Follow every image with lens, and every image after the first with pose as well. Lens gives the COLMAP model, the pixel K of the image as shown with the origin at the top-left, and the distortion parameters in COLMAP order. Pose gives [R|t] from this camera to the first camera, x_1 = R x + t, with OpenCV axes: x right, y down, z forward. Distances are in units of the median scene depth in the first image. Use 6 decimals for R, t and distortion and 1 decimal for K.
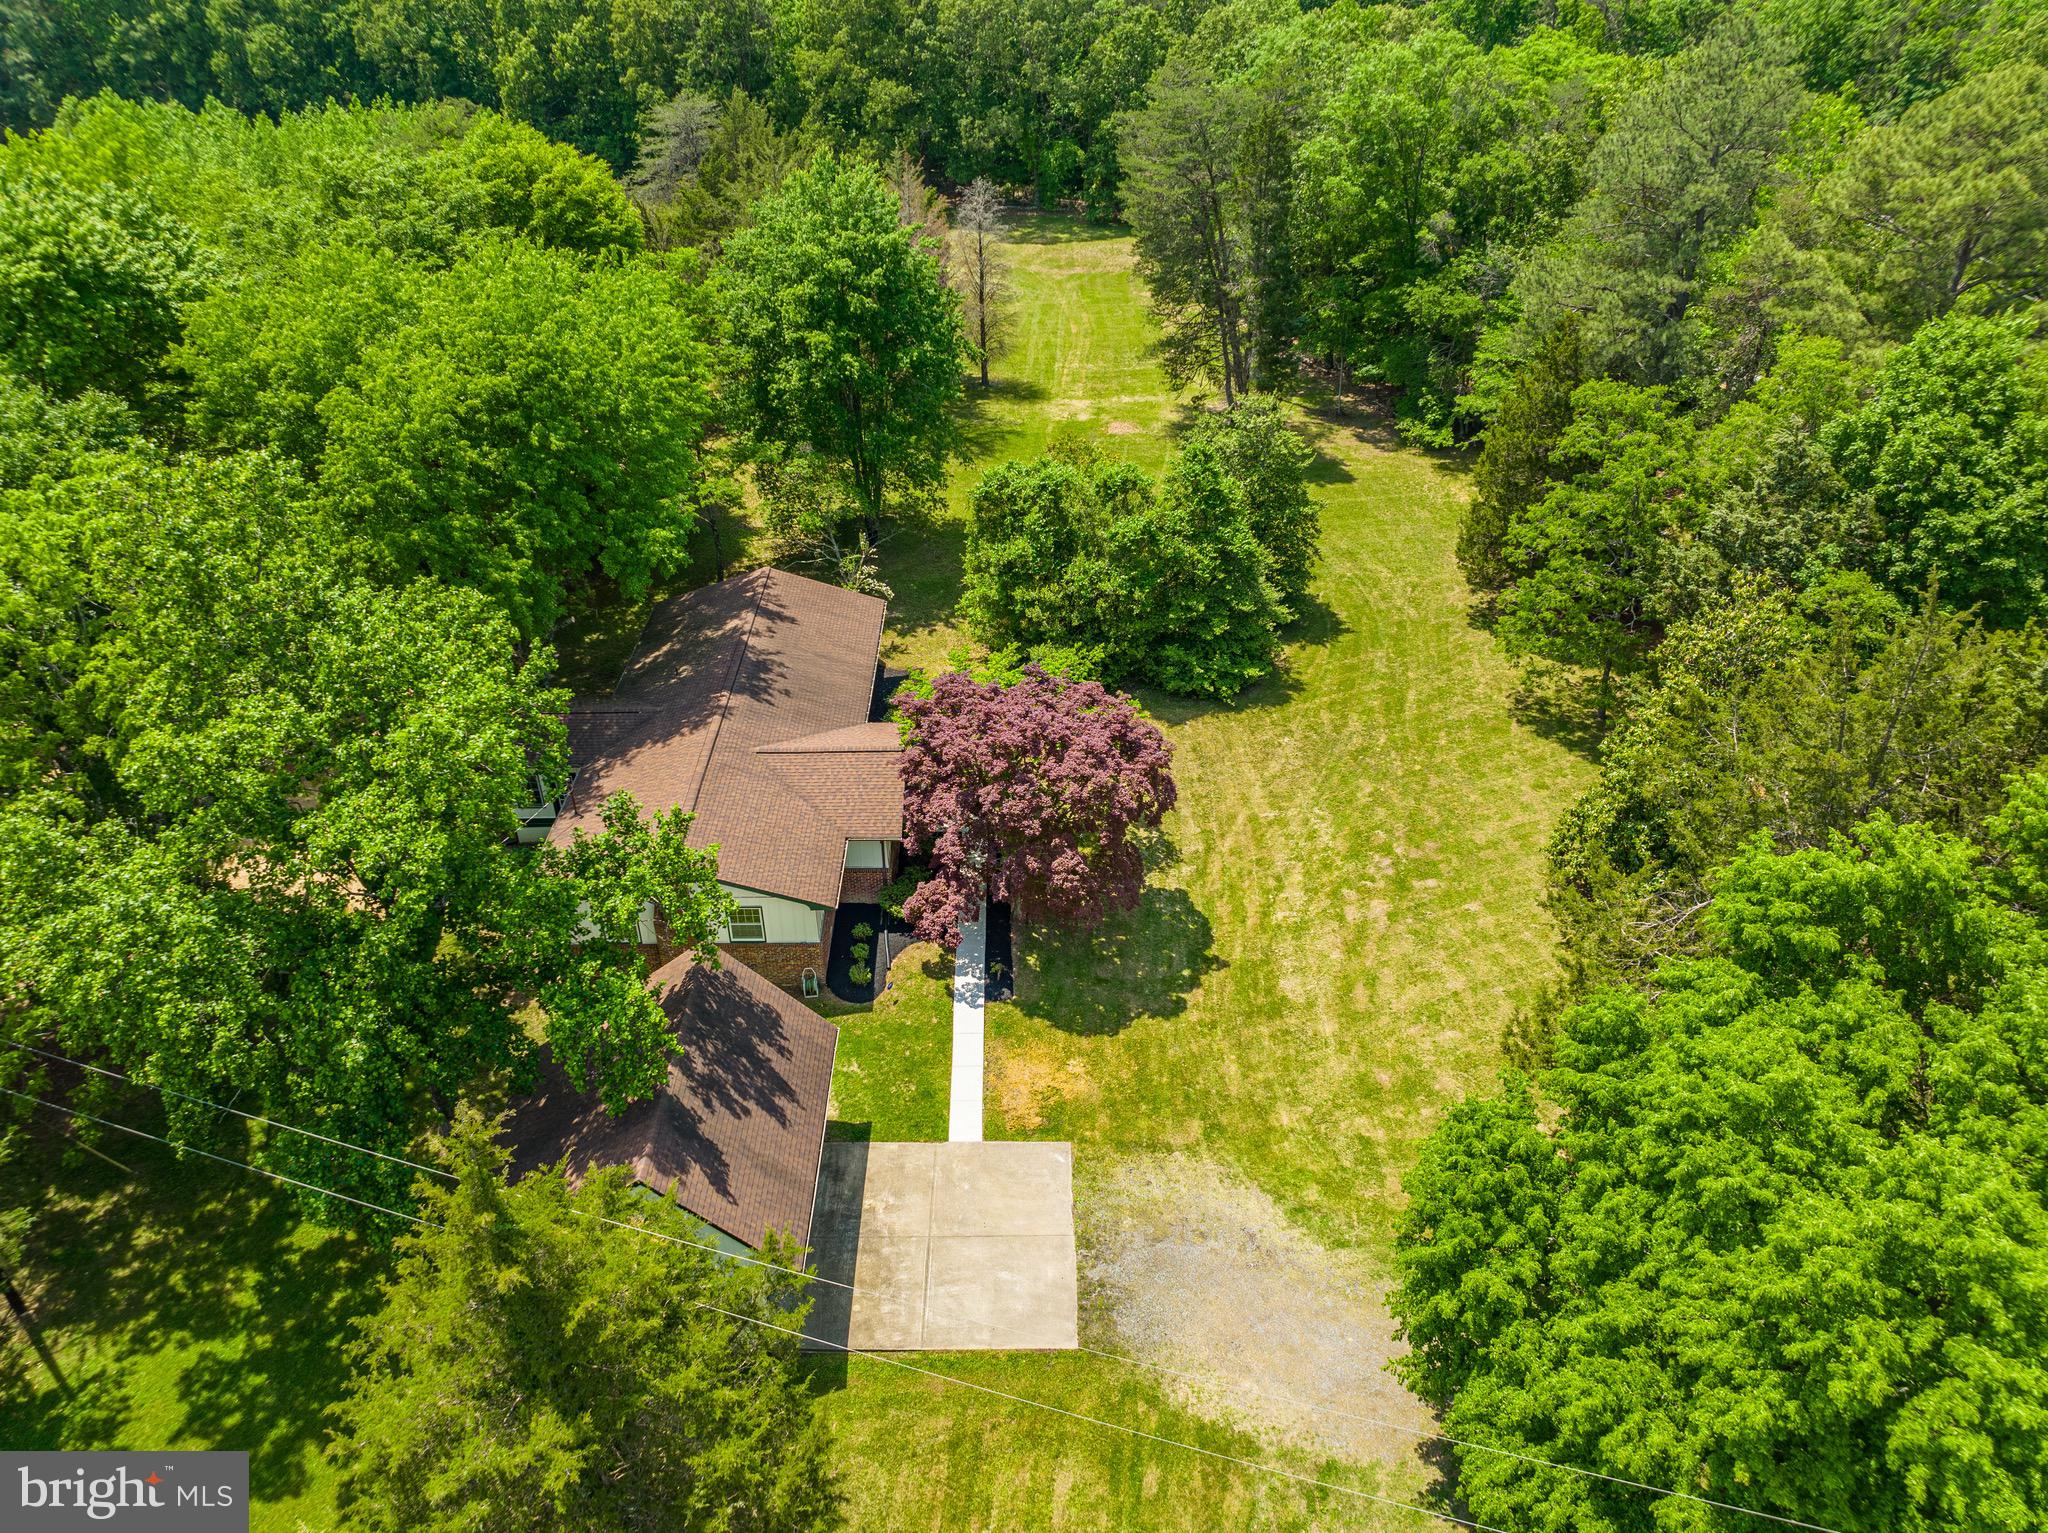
lens RADIAL K [[1452.4, 0, 1008.3], [0, 1452.4, 734.2], [0, 0, 1]] dist [-0.047729, 0.018946]
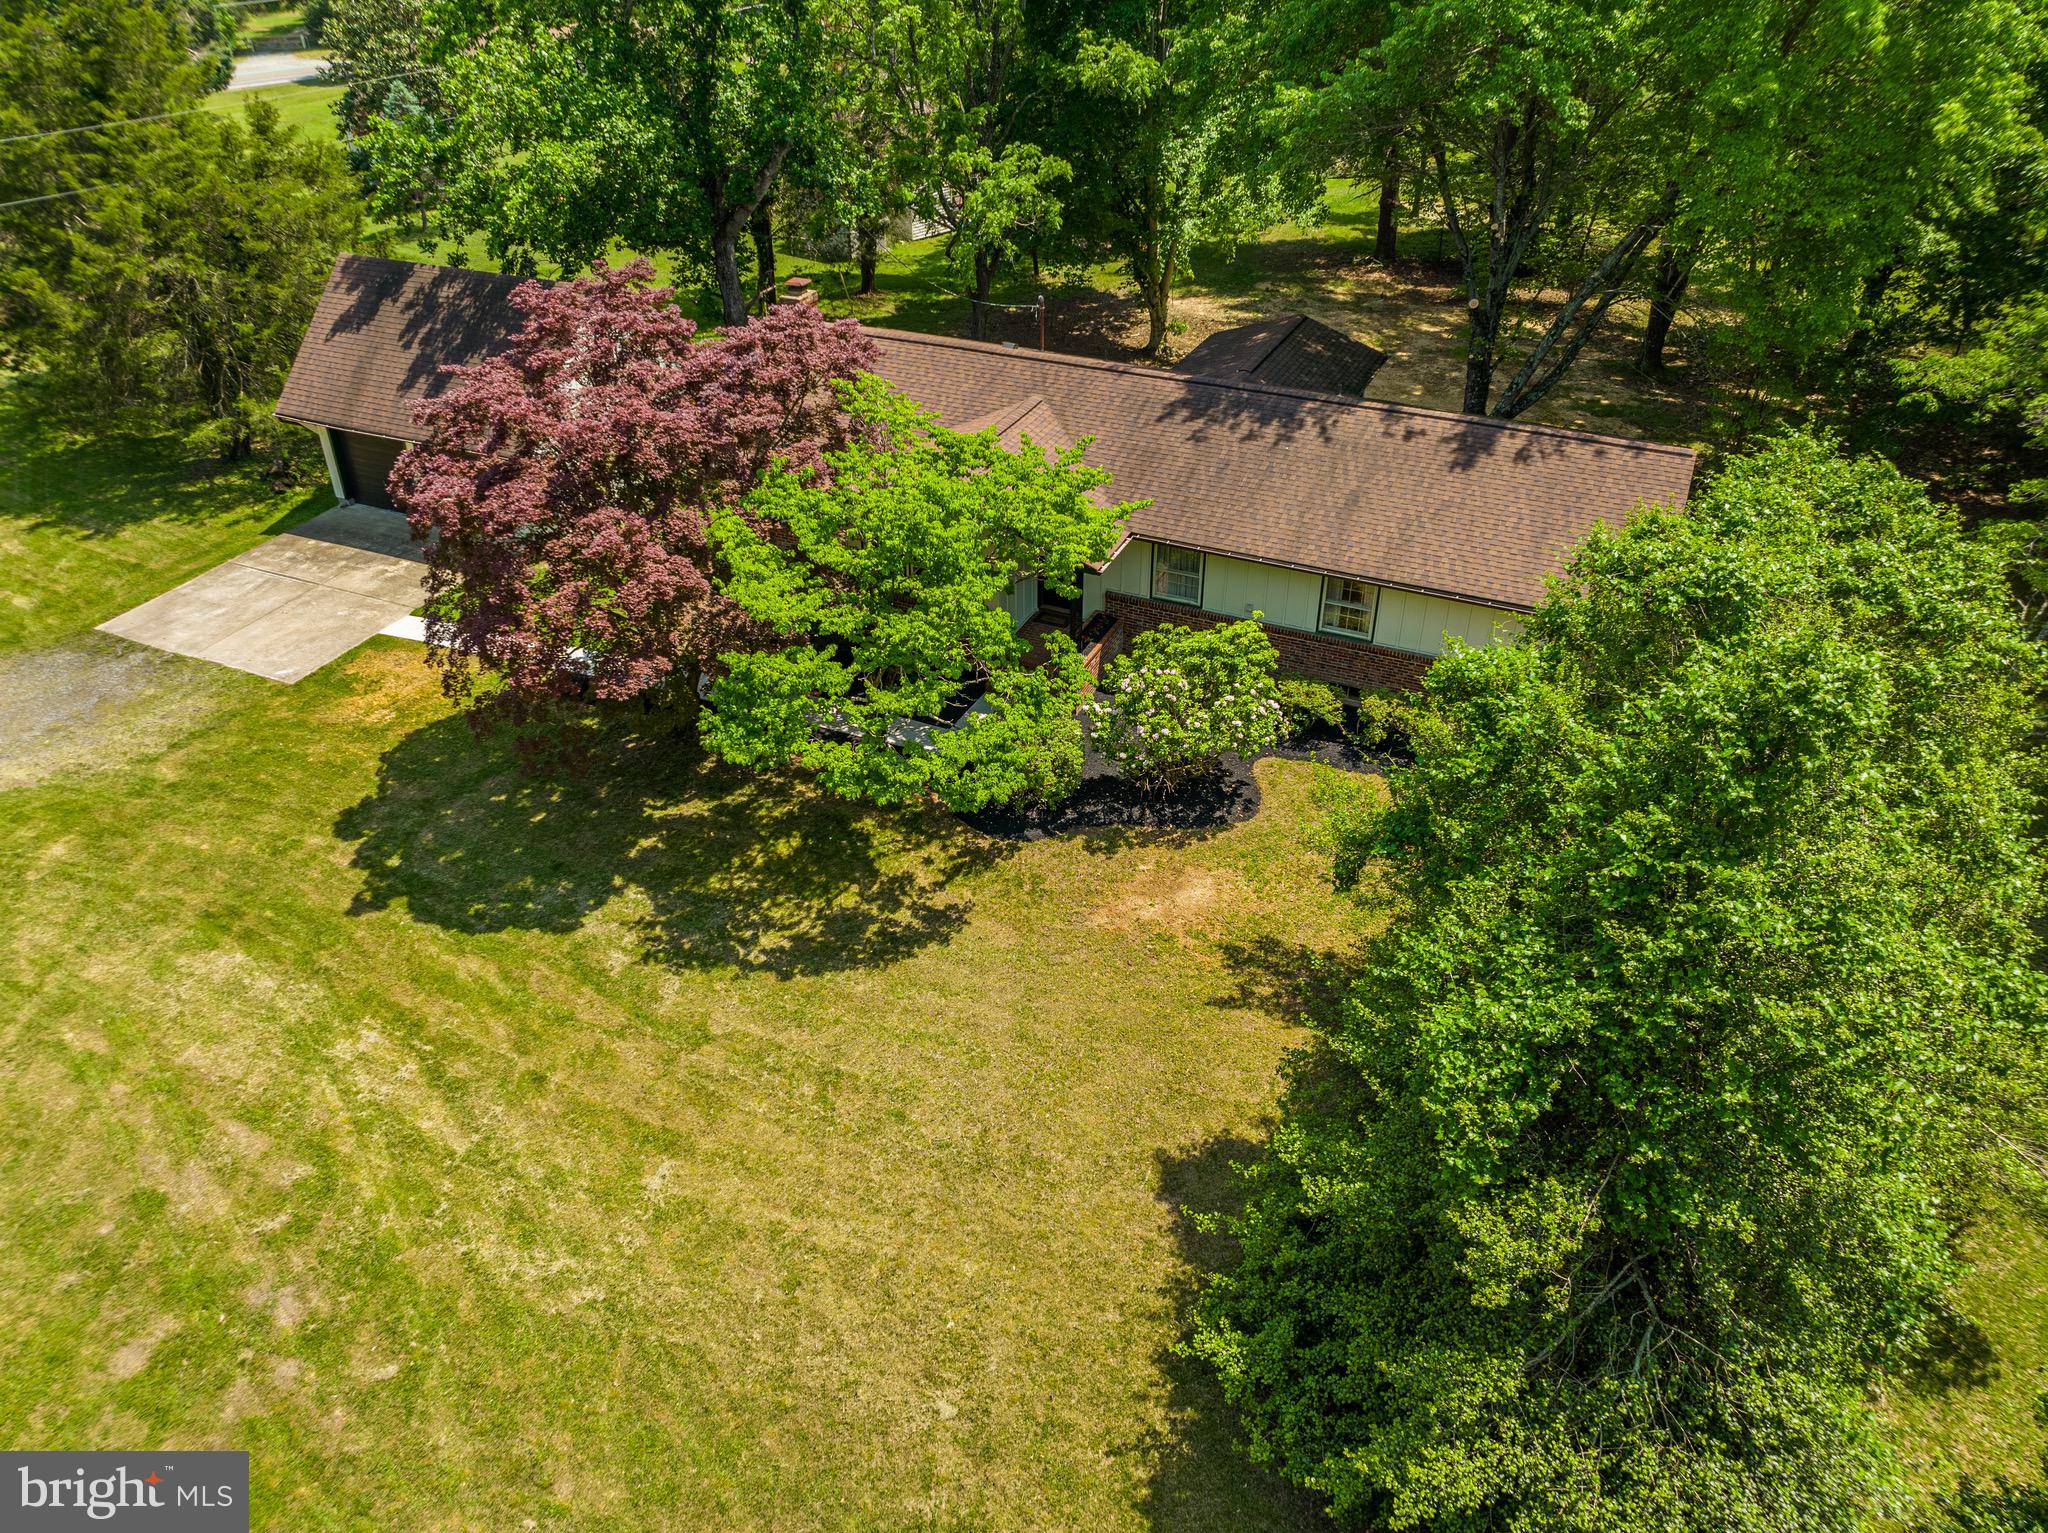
lens RADIAL K [[1452.4, 0, 1030.1], [0, 1452.4, 757.2], [0, 0, 1]] dist [-0.047729, 0.018946]
pose [[-0.410126, 0.506573, -0.758406, 0.425567], [-0.481235, 0.586178, 0.651773, -0.338401], [0.774732, 0.632281, 0.003374, 1.174448]]
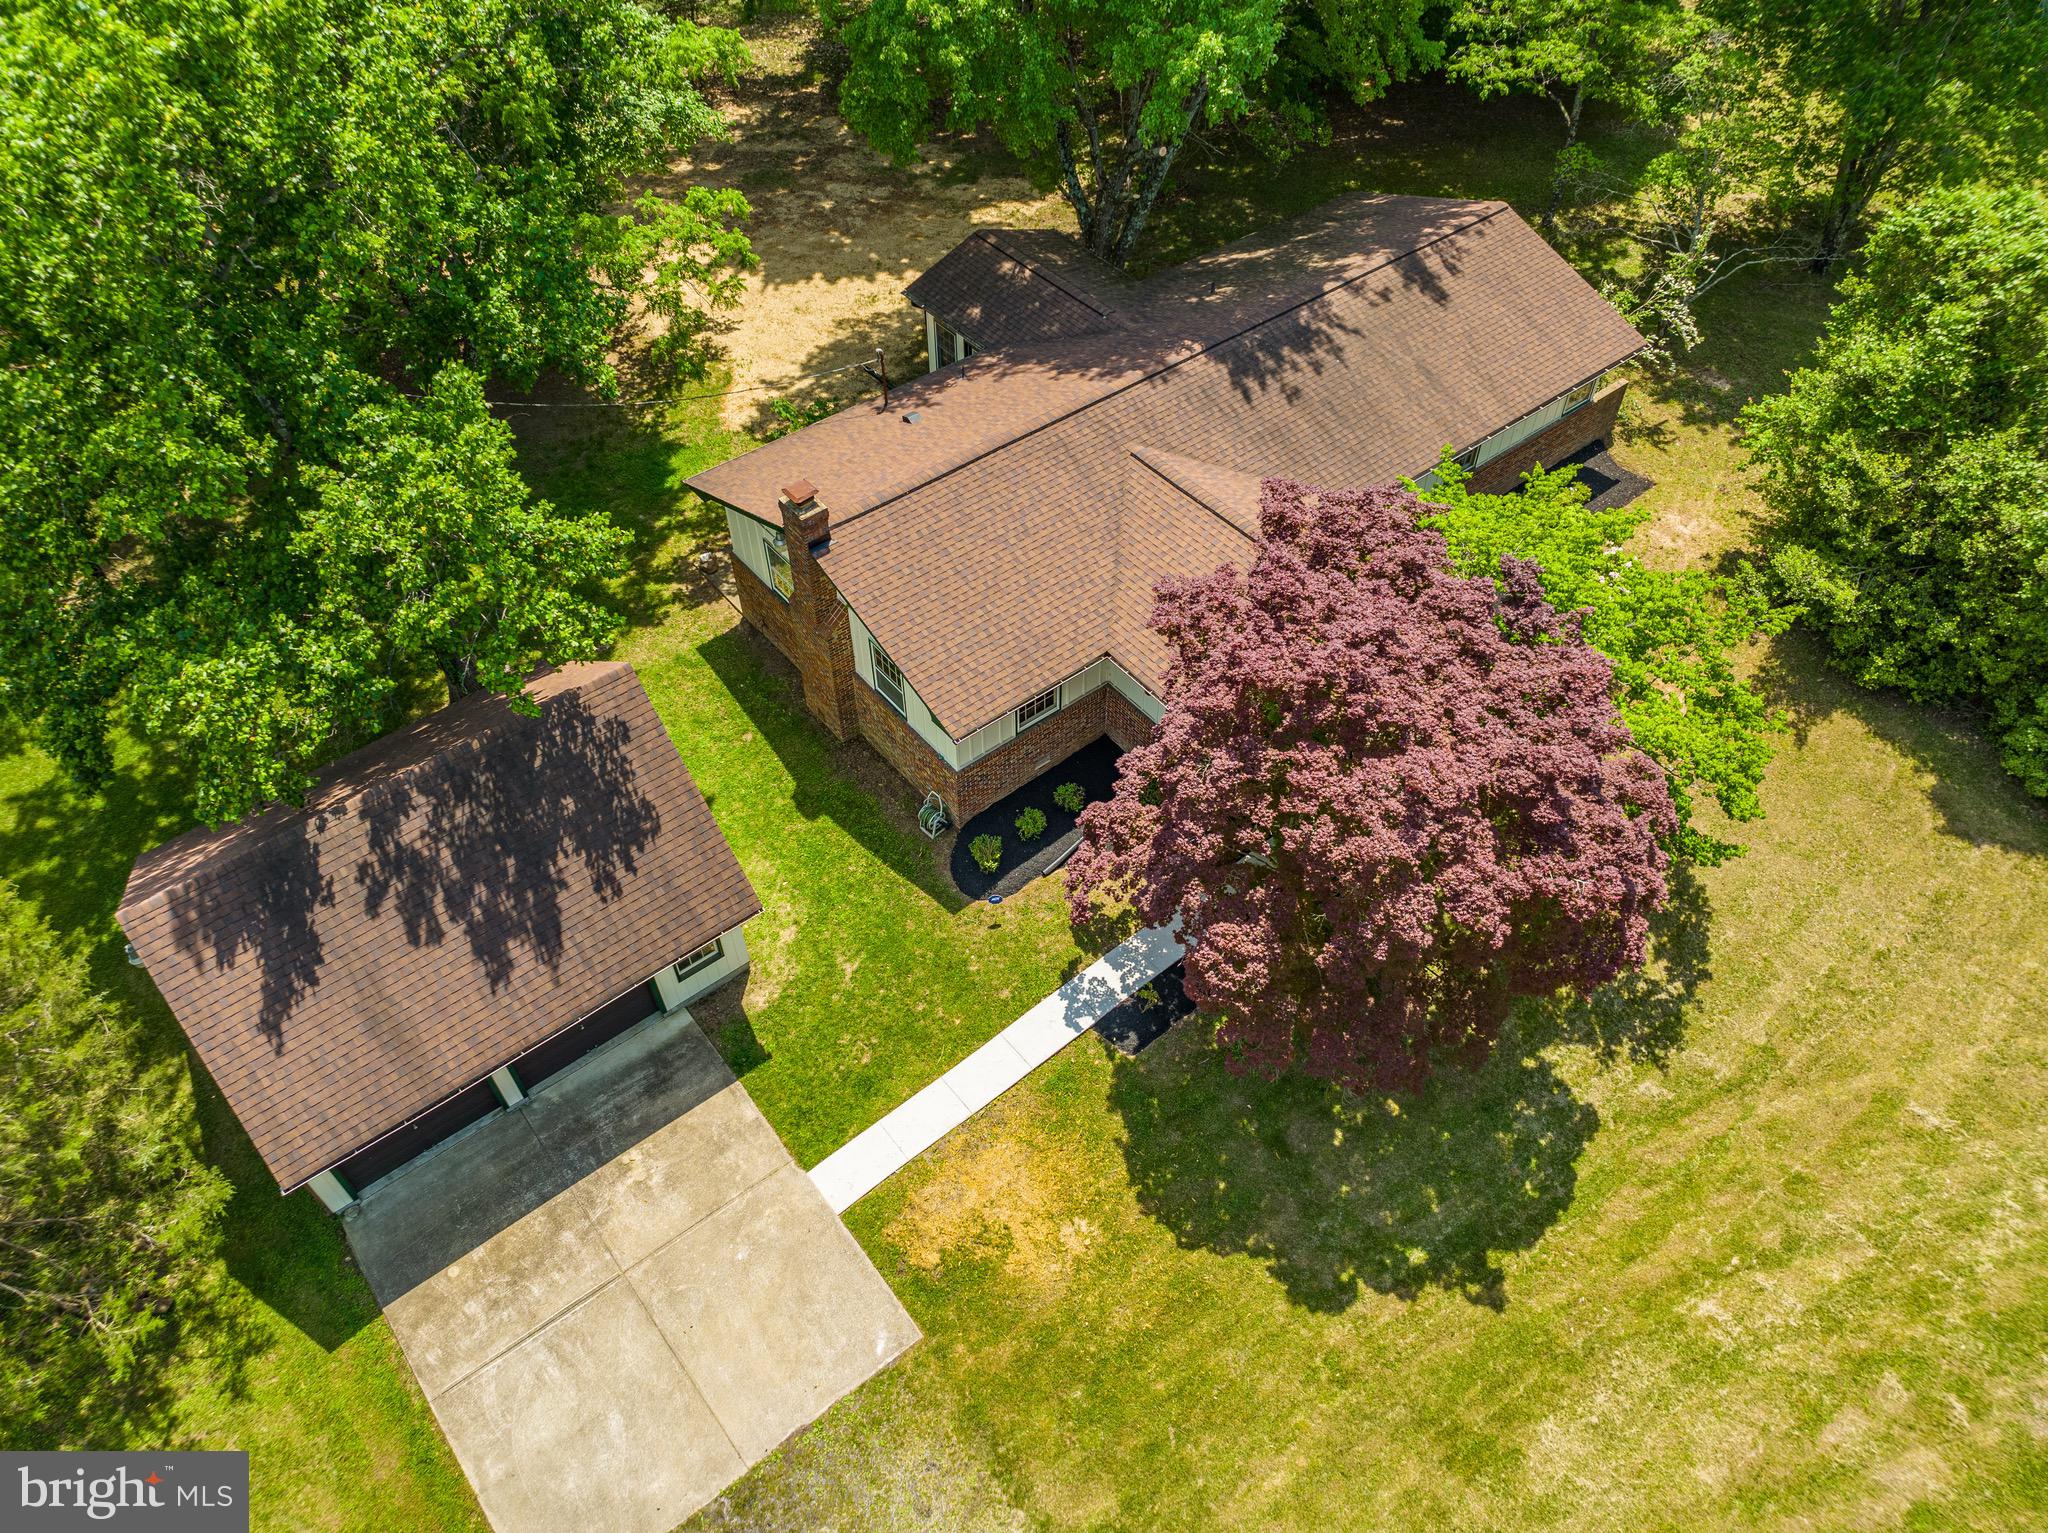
lens RADIAL K [[1452.4, 0, 1035.4], [0, 1452.4, 741.4], [0, 0, 1]] dist [-0.047729, 0.018946]
pose [[0.620668, 0.582457, -0.524896, 0.200952], [-0.412414, 0.811876, 0.413245, -0.131683], [0.666848, -0.040013, 0.744119, 0.555332]]
